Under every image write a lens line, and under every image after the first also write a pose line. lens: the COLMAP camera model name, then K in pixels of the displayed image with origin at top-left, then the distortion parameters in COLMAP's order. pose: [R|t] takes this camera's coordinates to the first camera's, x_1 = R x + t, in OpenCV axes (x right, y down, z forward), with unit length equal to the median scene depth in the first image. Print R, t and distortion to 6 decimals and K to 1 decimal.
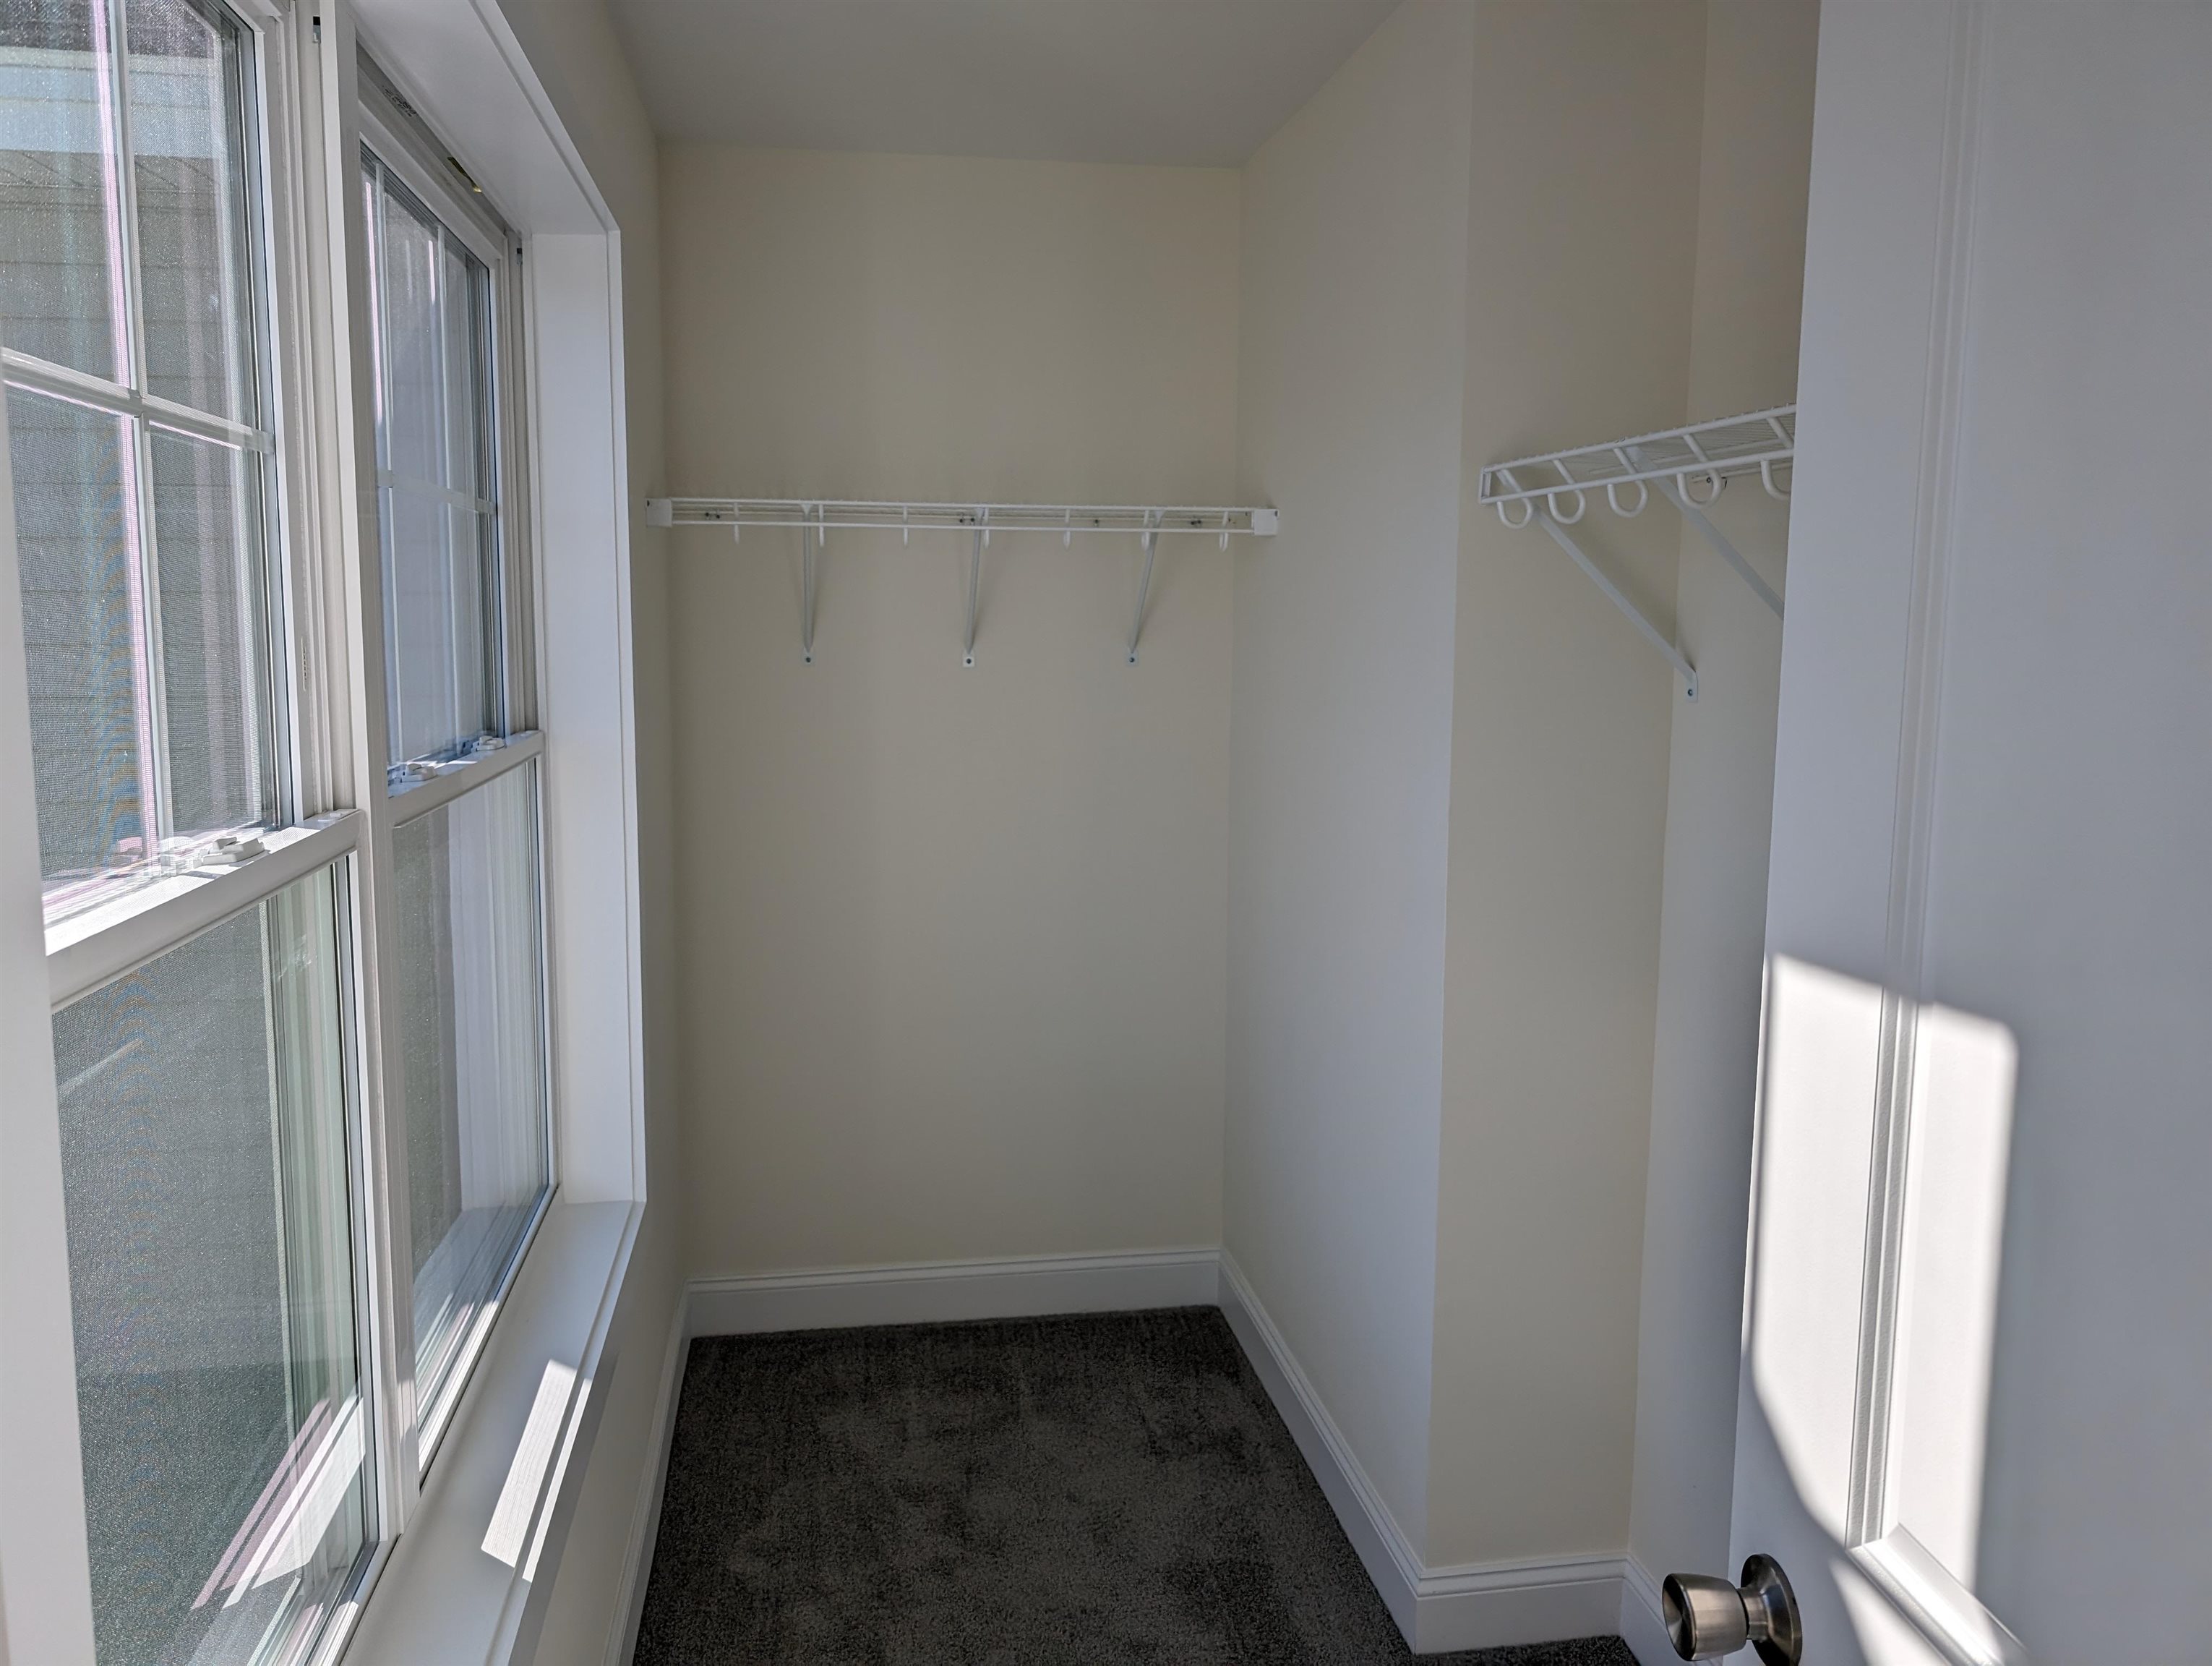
lens RADIAL K [[1576.1, 0, 1113.2], [0, 1576.1, 822.2], [0, 0, 1]] dist [0.002557, 0.000894]
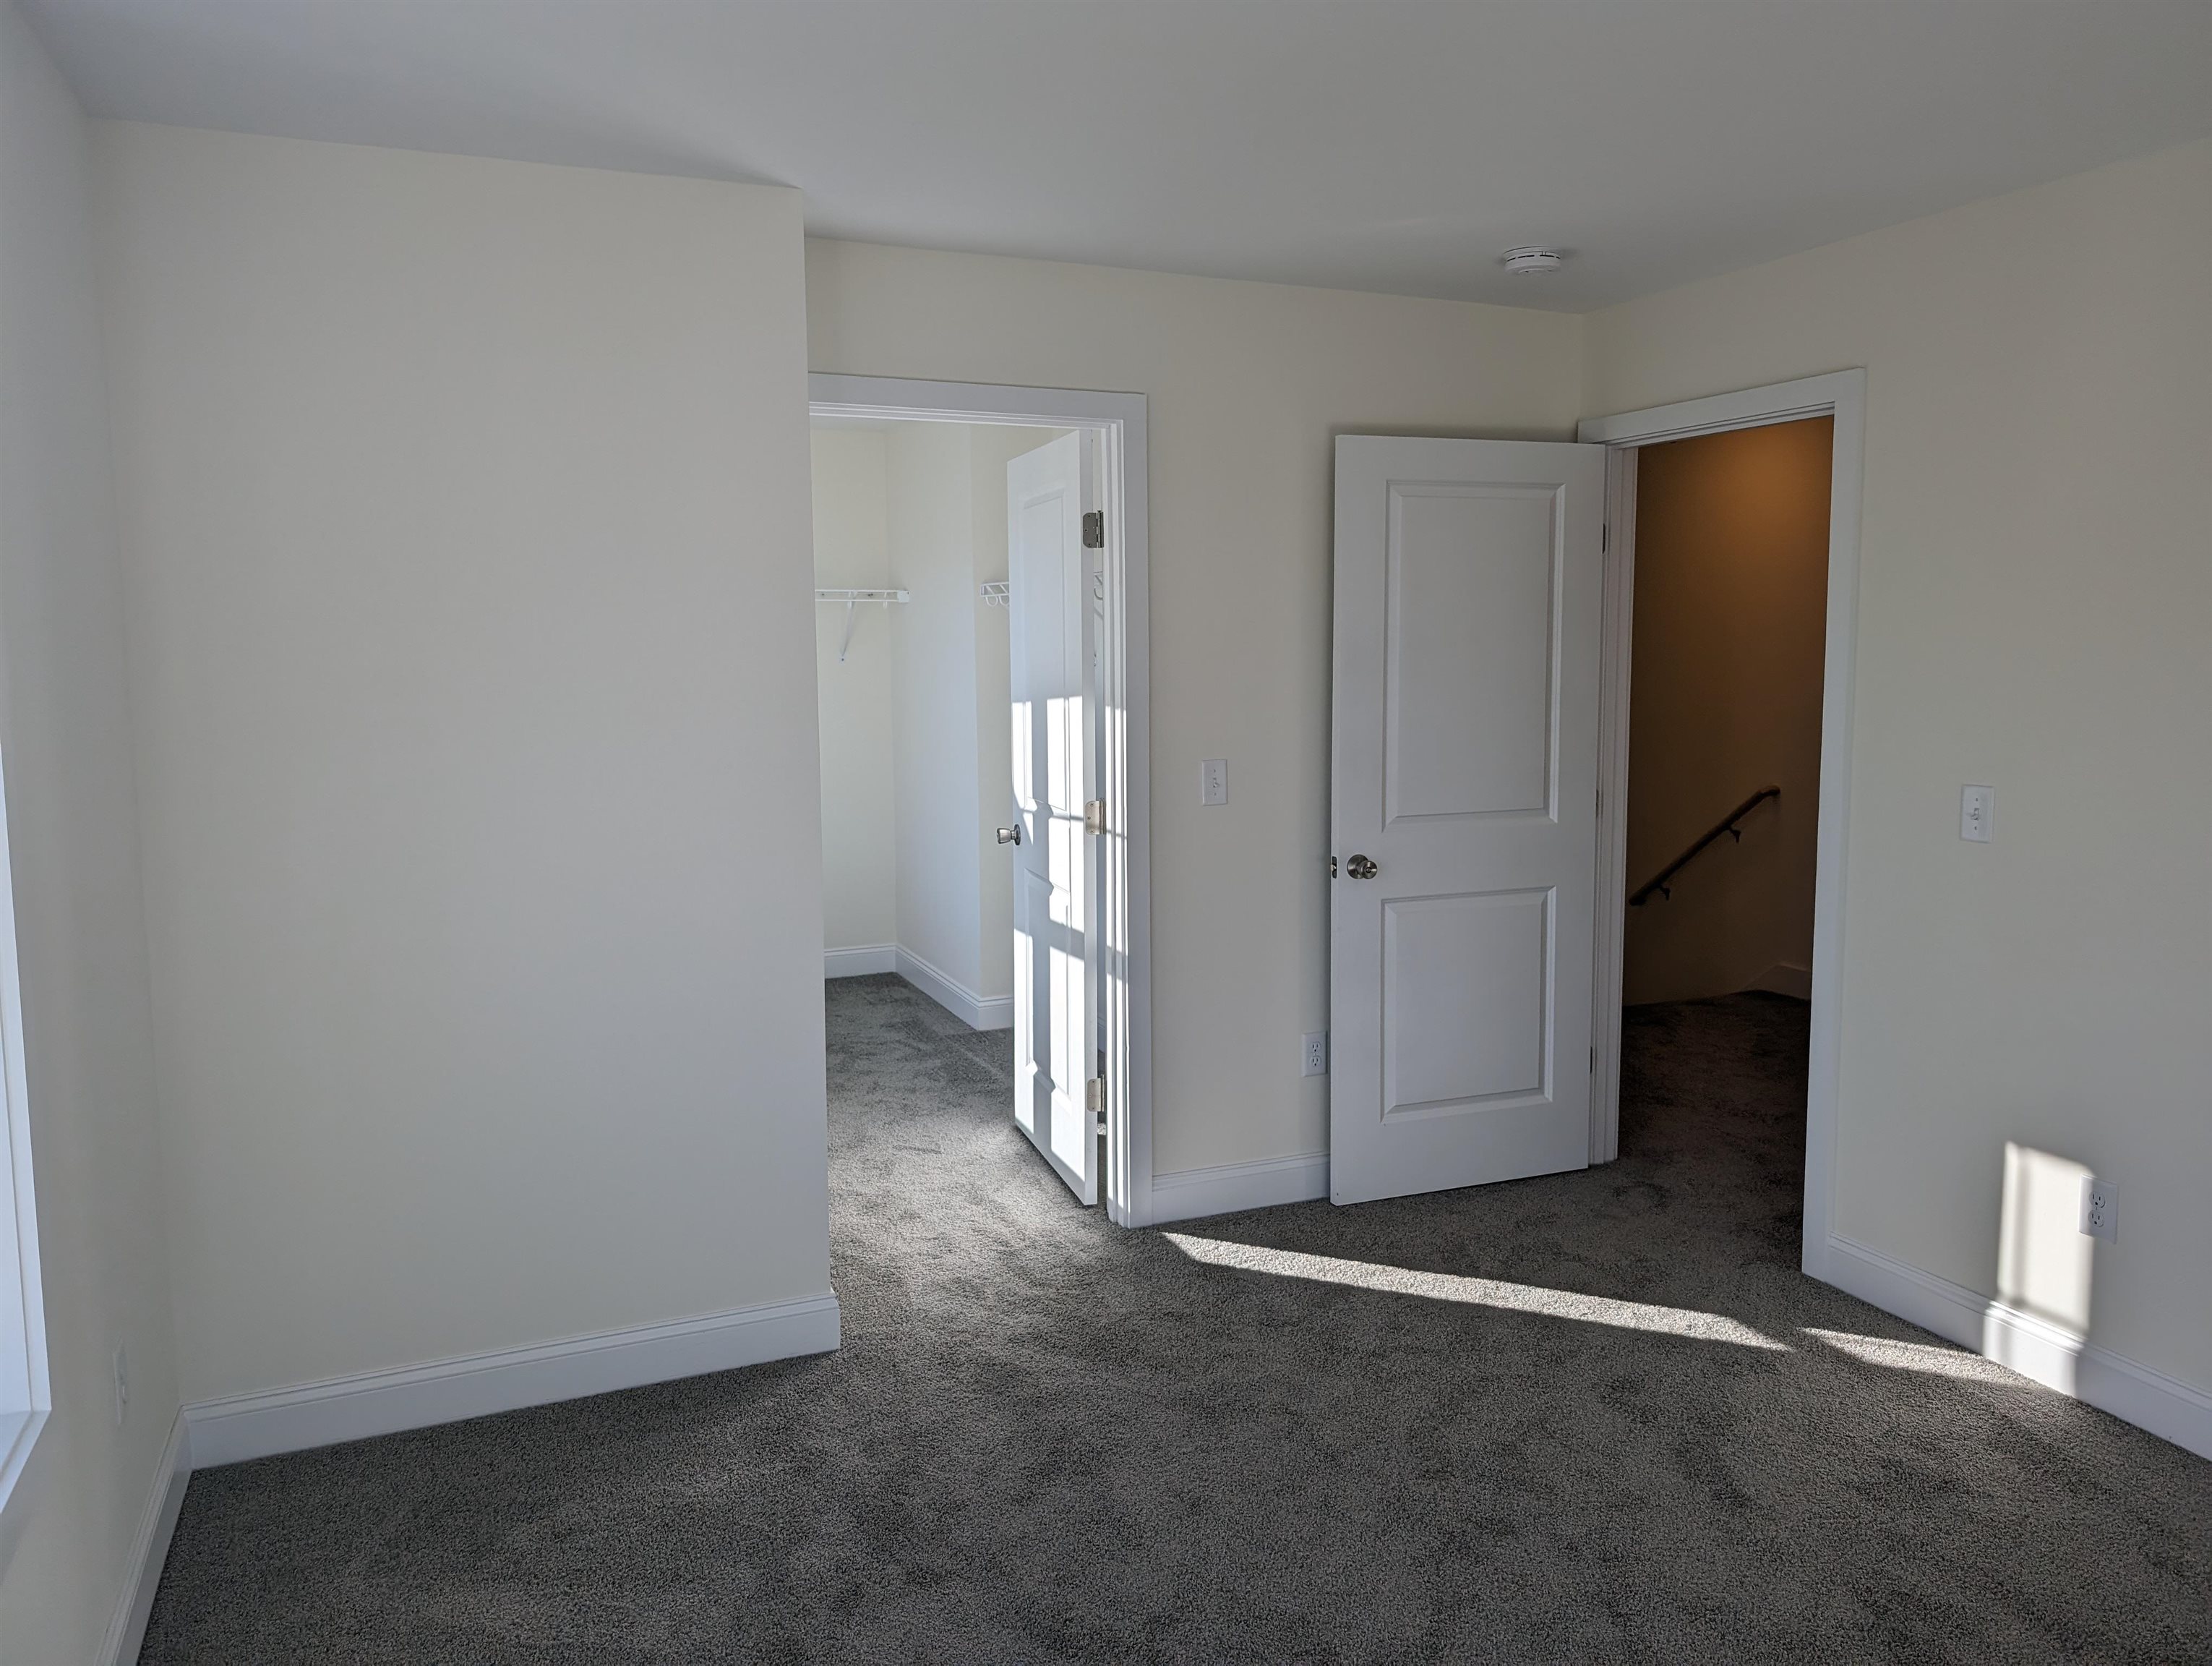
lens RADIAL K [[1576.1, 0, 1113.2], [0, 1576.1, 822.2], [0, 0, 1]] dist [0.002557, 0.000894]
pose [[0.973516, -0.038225, 0.225402, -0.129914], [0.041728, 0.999071, -0.010794, 0.165782], [-0.224780, 0.019914, 0.974206, -1.238568]]
